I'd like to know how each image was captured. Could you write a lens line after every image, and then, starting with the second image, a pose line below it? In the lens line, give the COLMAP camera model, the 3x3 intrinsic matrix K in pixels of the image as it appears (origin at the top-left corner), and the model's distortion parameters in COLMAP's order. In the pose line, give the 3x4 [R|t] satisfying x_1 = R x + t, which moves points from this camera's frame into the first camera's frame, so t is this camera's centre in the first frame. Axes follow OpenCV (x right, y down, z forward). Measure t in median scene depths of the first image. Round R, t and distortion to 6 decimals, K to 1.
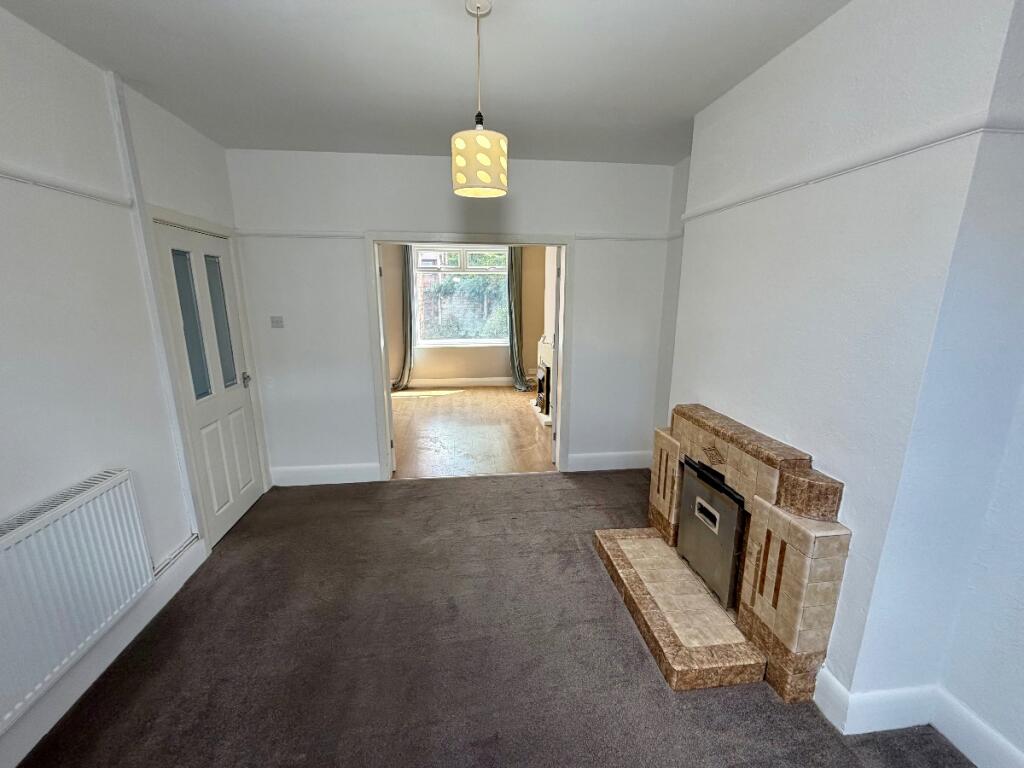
lens RADIAL K [[410.3, 0, 515.8], [0, 410.3, 384.4], [0, 0, 1]] dist [-0.004273, 0.000111]
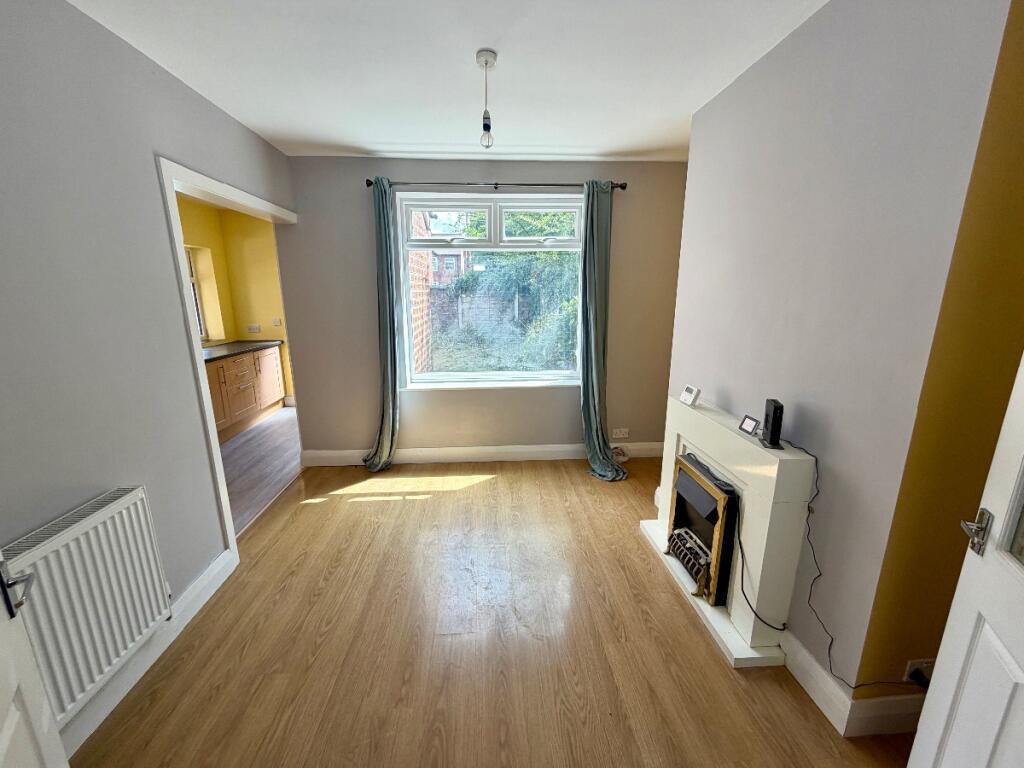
lens RADIAL K [[410.3, 0, 510.7], [0, 410.3, 384.8], [0, 0, 1]] dist [-0.004273, 0.000111]
pose [[0.997738, 0.012000, -0.066147, -0.072024], [-0.011432, 0.999895, 0.008959, -0.103231], [0.066247, -0.008183, 0.997770, 0.474060]]
